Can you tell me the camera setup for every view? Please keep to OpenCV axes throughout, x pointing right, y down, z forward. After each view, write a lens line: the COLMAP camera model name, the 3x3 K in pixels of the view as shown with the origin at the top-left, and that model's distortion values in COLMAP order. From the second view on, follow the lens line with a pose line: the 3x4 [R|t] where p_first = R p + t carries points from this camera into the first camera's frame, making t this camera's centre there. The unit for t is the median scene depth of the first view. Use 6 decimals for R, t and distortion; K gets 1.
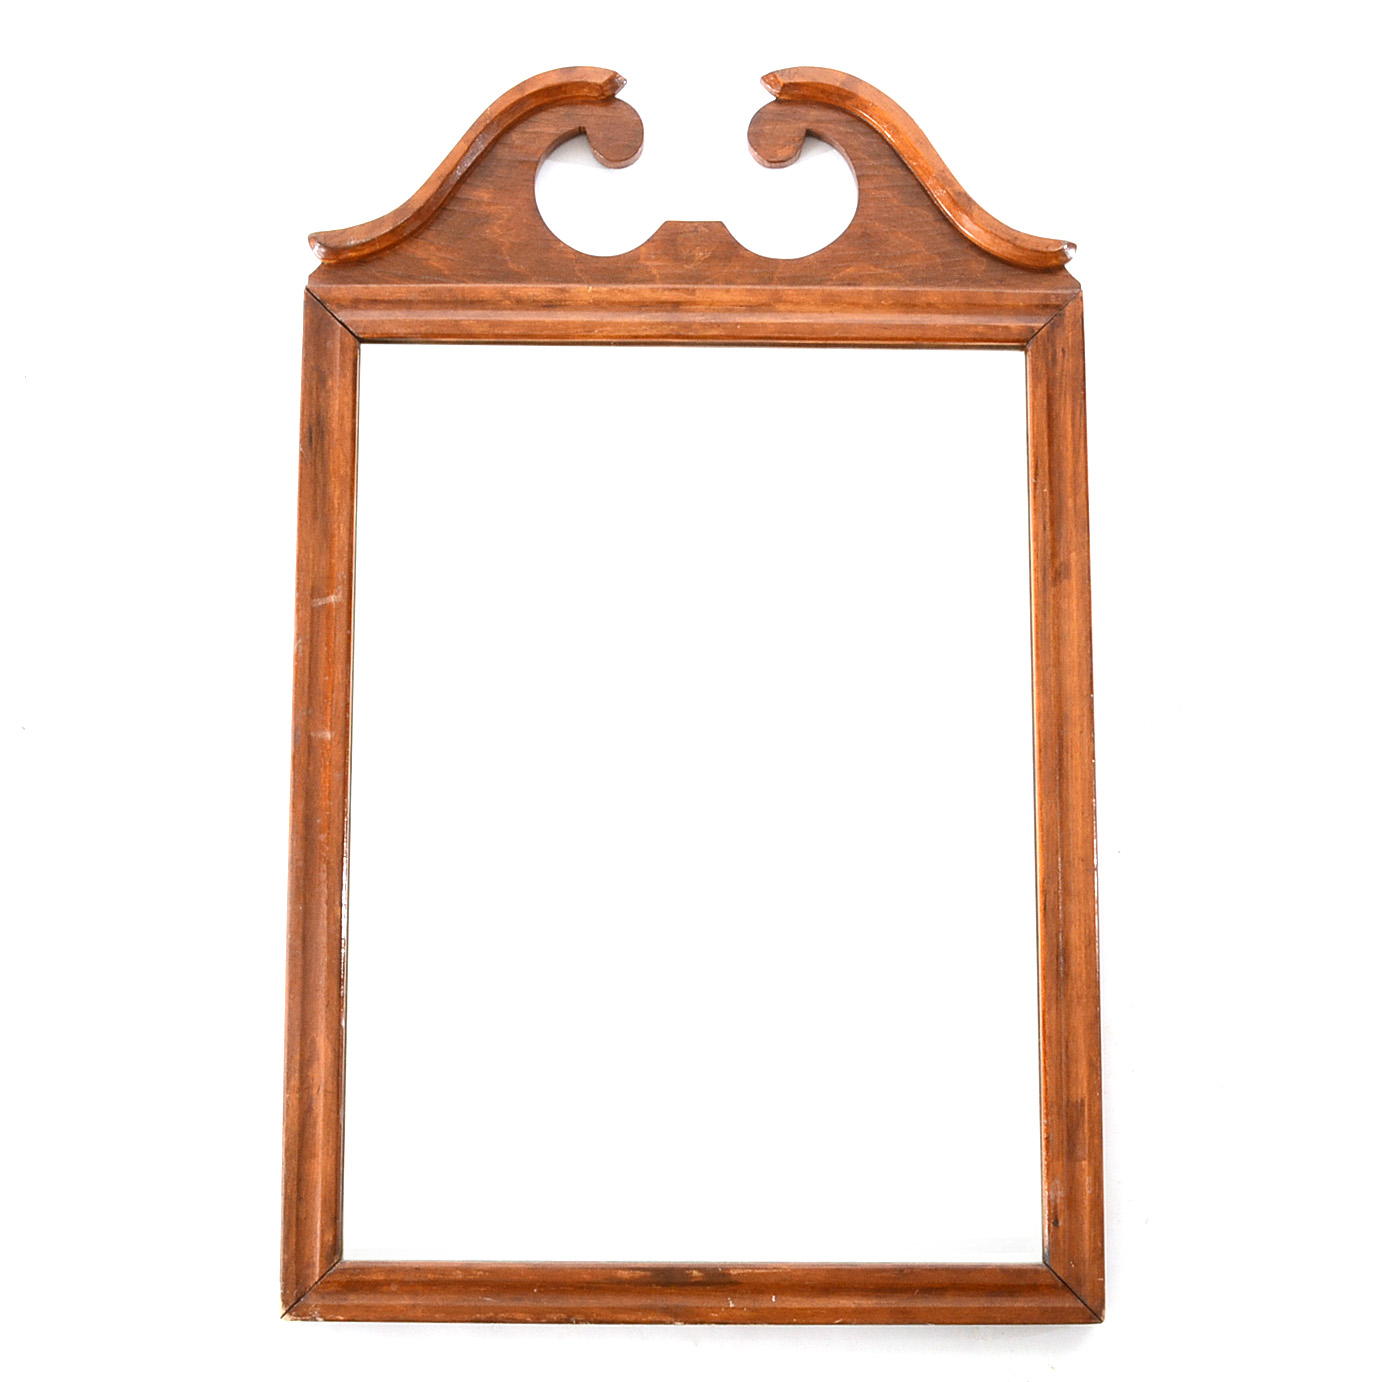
lens RADIAL K [[2194.0, 0, 690.3], [0, 2194.0, 688.0], [0, 0, 1]] dist [-0.056731, 0.000000]
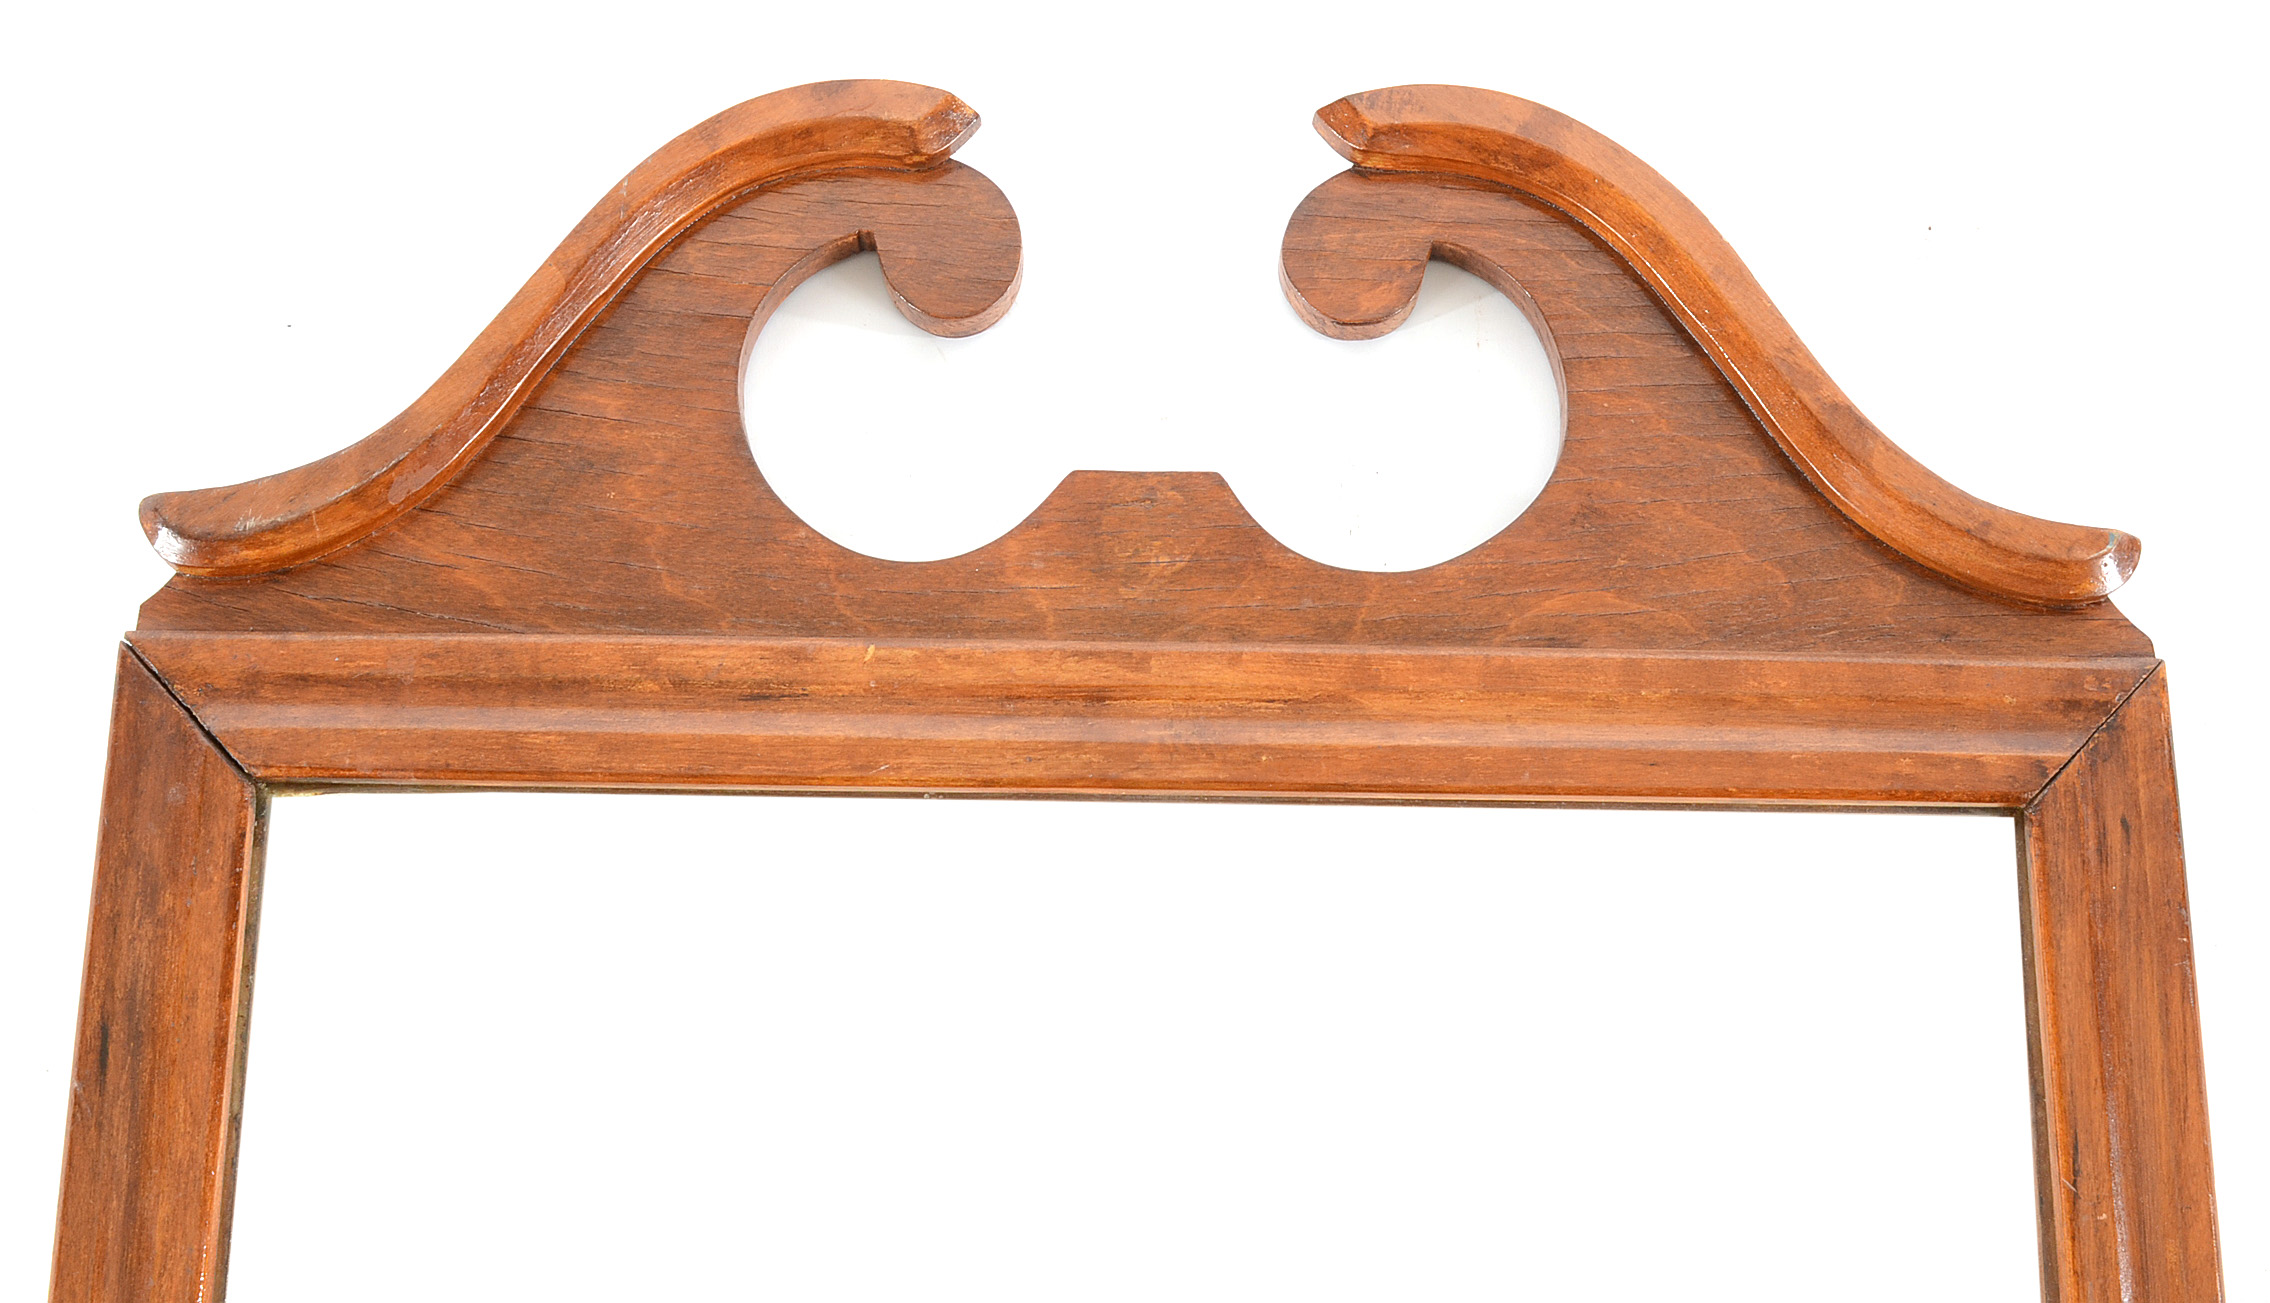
lens RADIAL K [[2664.4, 0, 1135.8], [0, 2664.4, 654.4], [0, 0, 1]] dist [-0.028255, 0.000000]
pose [[0.999970, 0.007152, 0.002924, -0.001248], [-0.006816, 0.994773, -0.101886, -0.134213], [-0.003638, 0.101863, 0.994792, 0.537694]]
